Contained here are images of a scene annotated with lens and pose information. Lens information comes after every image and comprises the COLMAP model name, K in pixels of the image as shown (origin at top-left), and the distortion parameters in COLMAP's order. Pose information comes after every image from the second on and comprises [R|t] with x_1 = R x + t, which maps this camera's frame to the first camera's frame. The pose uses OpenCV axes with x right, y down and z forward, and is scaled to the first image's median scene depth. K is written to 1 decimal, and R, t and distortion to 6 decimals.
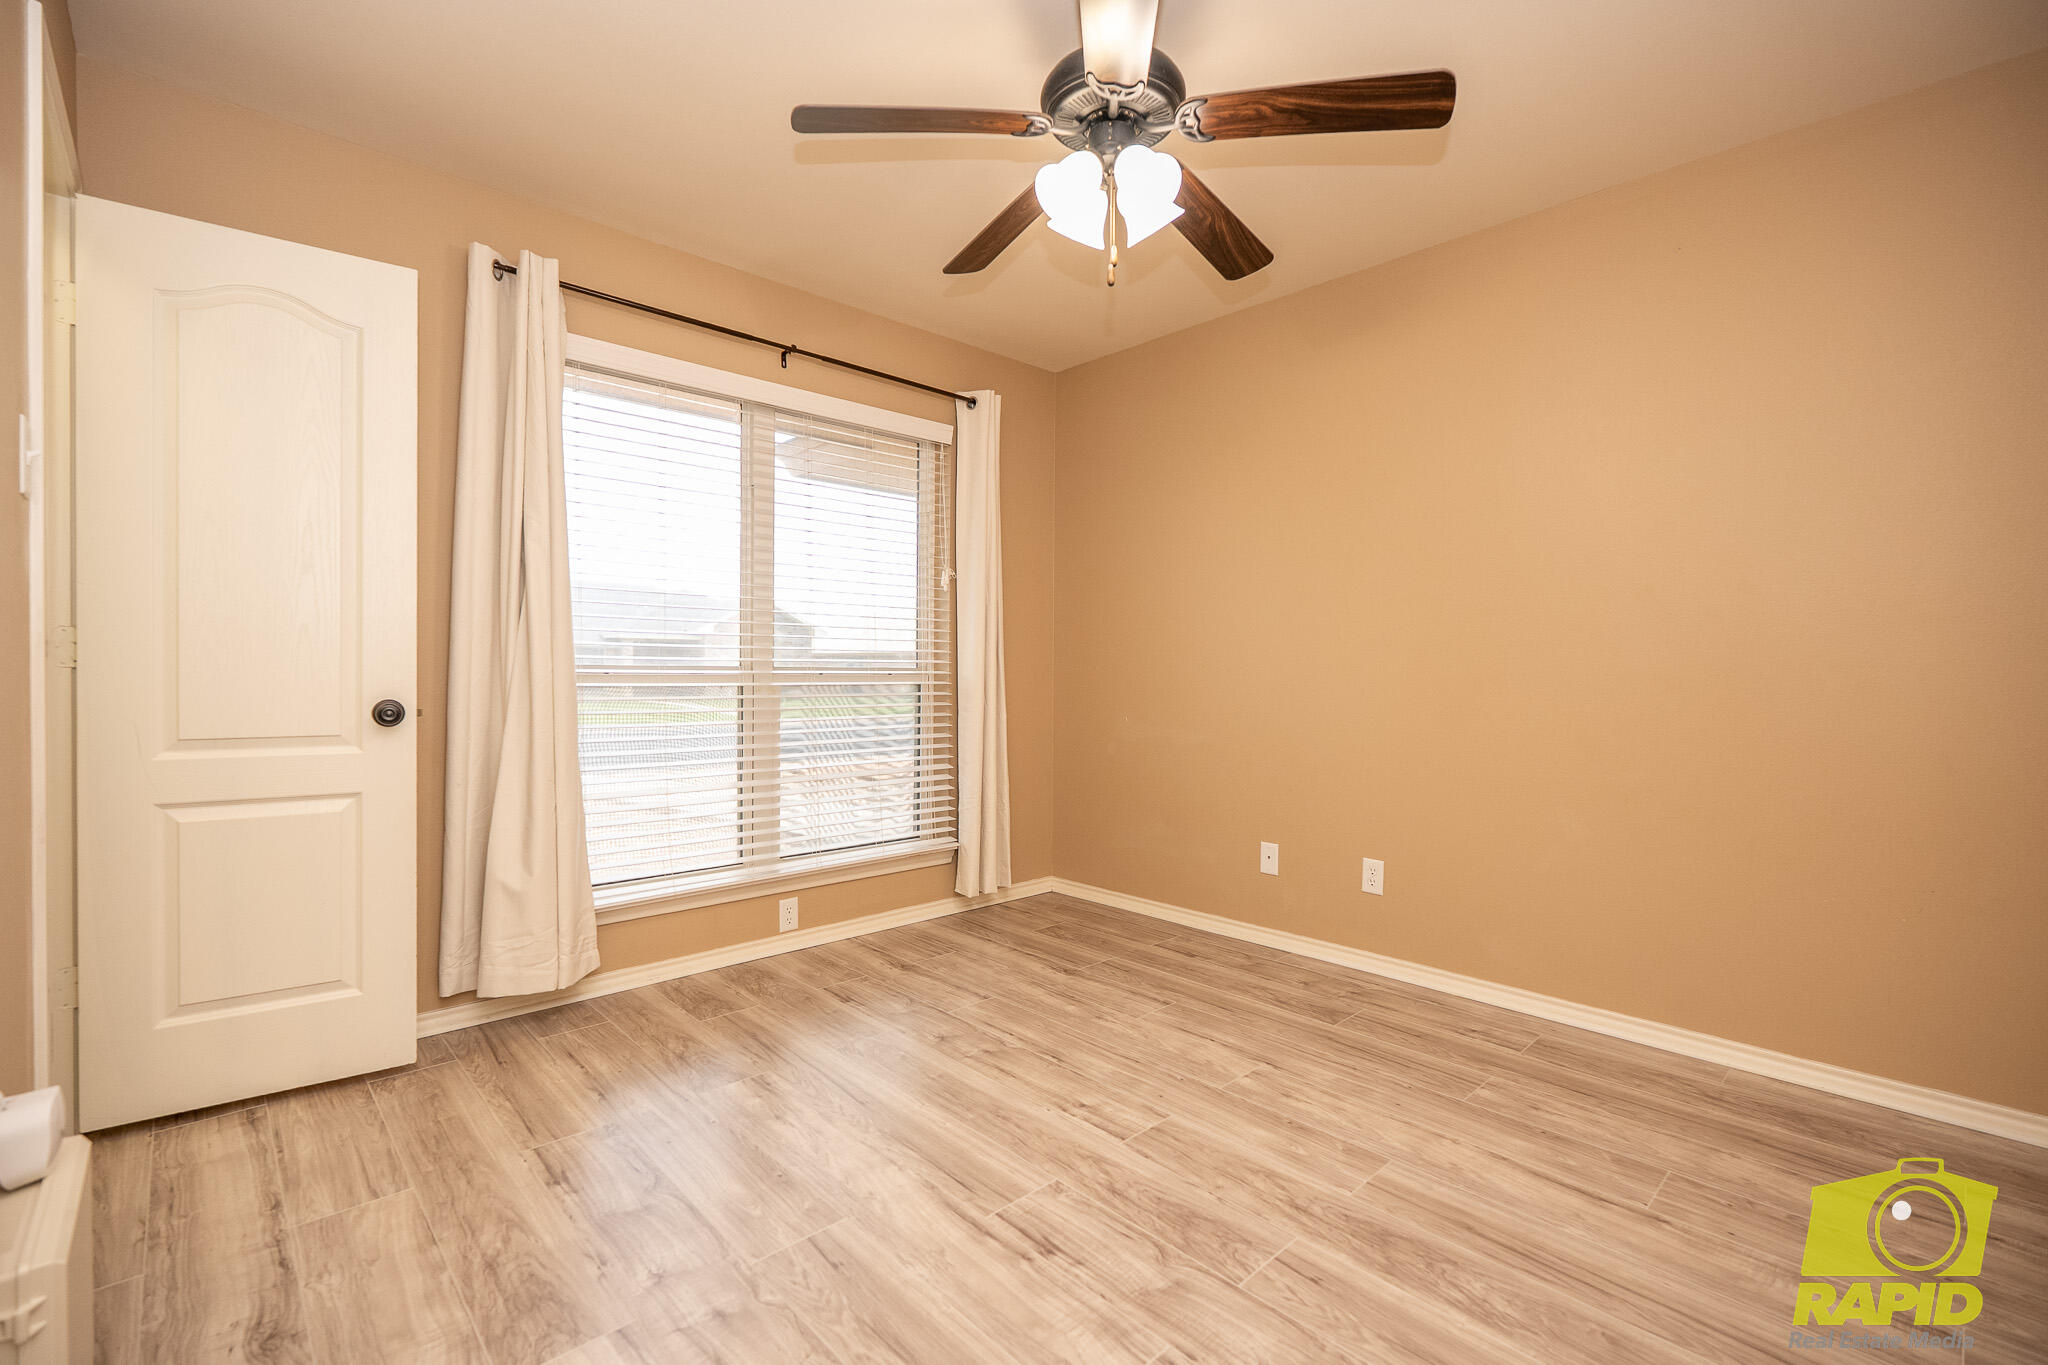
lens RADIAL K [[899.1, 0, 1024.0], [0, 899.1, 682.5], [0, 0, 1]] dist [-0.006849, 0.000921]
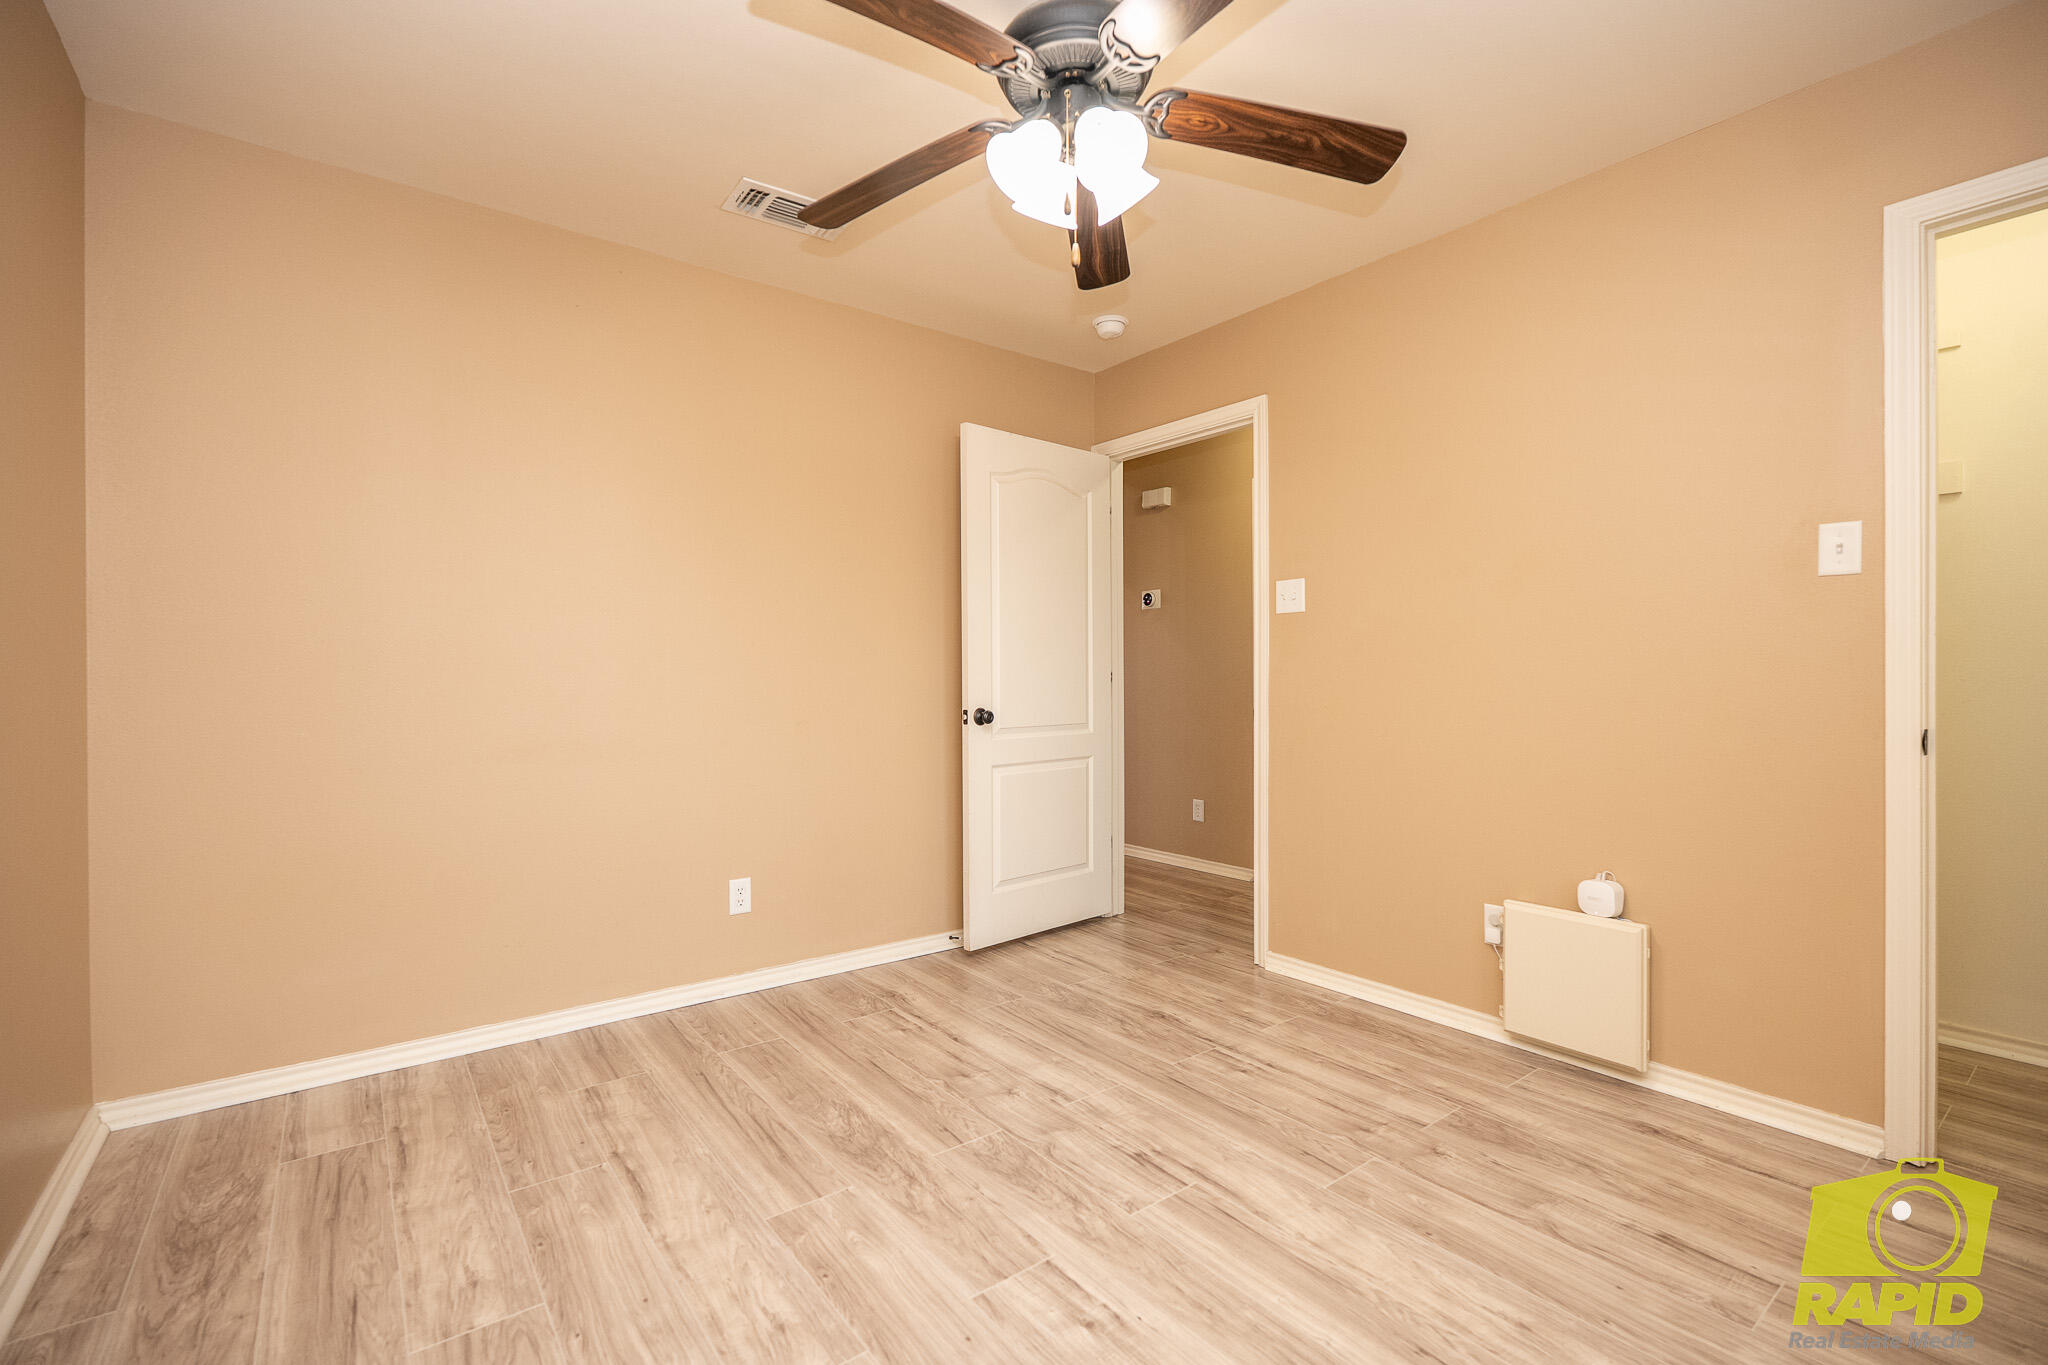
lens RADIAL K [[899.1, 0, 1024.0], [0, 899.1, 682.5], [0, 0, 1]] dist [-0.006849, 0.000921]
pose [[-0.994969, -0.005242, 0.100041, 0.060345], [-0.003168, 0.999777, 0.020879, -0.044993], [-0.100128, 0.020457, -0.994764, 2.058141]]
